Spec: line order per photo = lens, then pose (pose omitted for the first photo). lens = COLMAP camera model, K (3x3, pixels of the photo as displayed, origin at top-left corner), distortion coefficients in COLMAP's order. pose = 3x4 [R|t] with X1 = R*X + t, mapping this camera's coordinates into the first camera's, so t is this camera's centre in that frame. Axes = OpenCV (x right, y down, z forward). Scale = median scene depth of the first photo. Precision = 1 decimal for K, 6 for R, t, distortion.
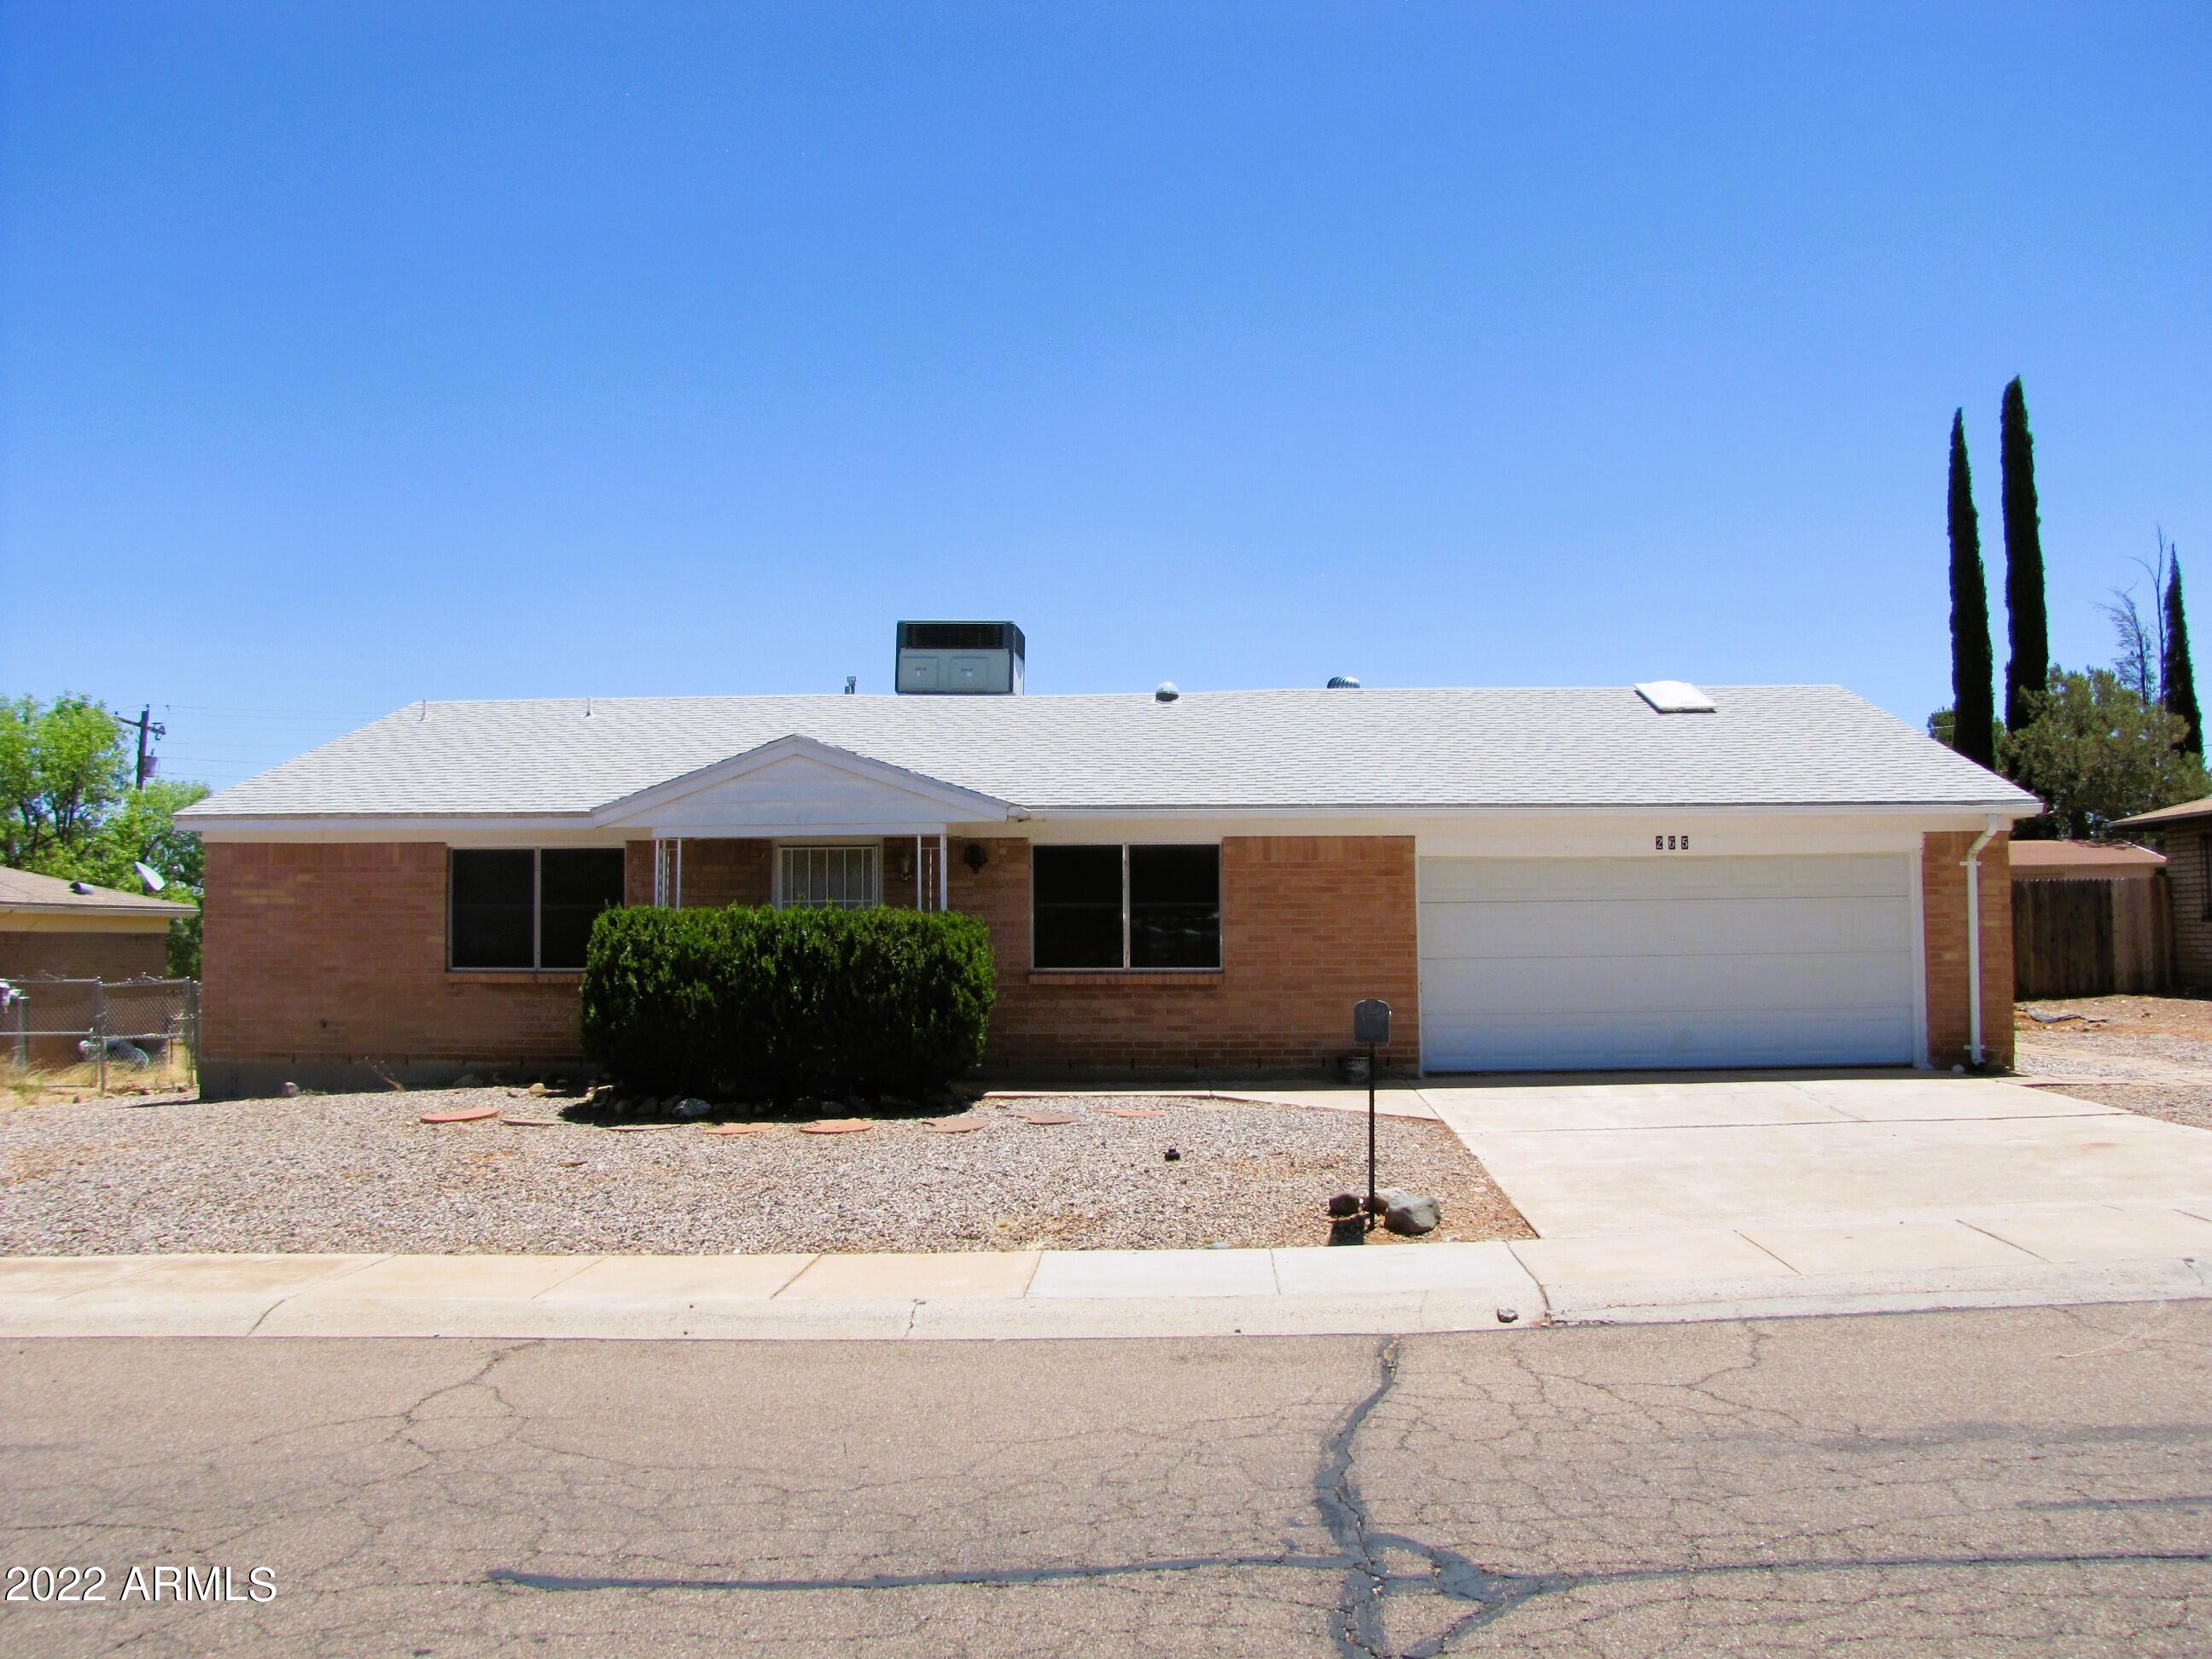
lens RADIAL K [[1858.6, 0, 1111.0], [0, 1858.6, 814.0], [0, 0, 1]] dist [-0.145592, 0.082742]
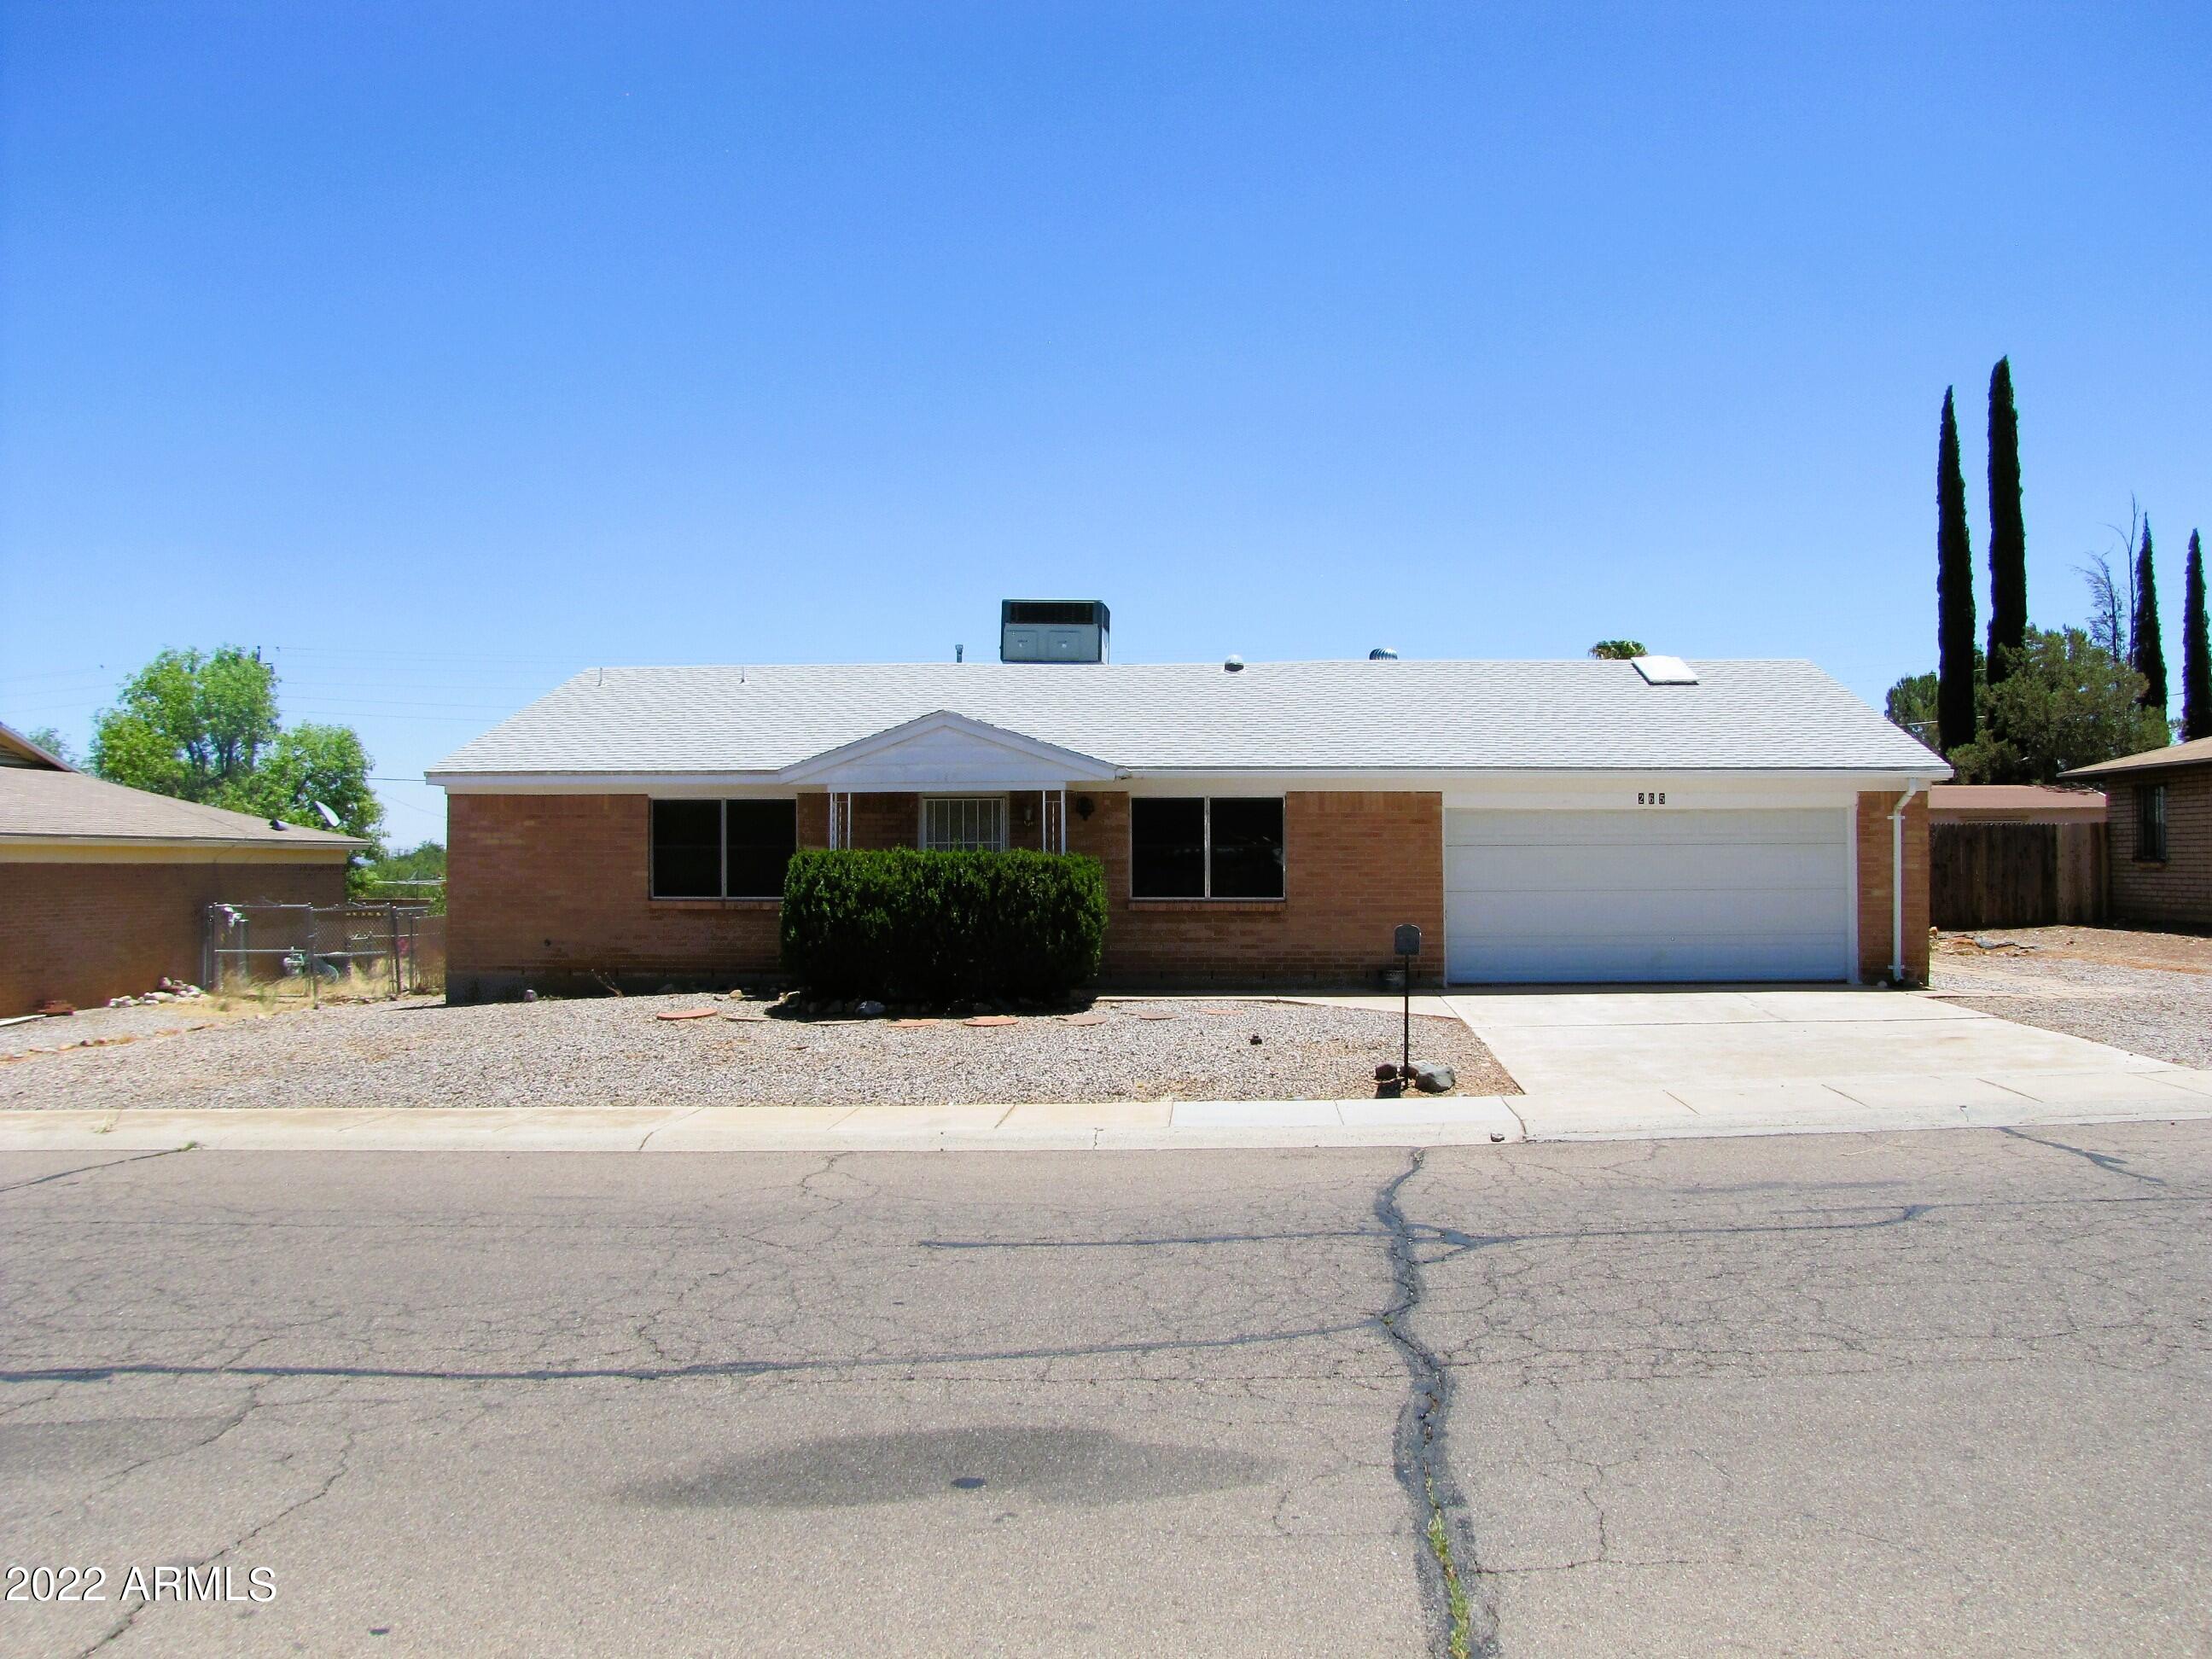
lens RADIAL K [[1860.7, 0, 1118.0], [0, 1860.7, 822.6], [0, 0, 1]] dist [-0.152529, 0.098367]
pose [[0.999901, 0.003696, -0.013609, -0.034478], [-0.003062, 0.998922, 0.046309, -0.023949], [0.013766, -0.046262, 0.998834, -0.232435]]
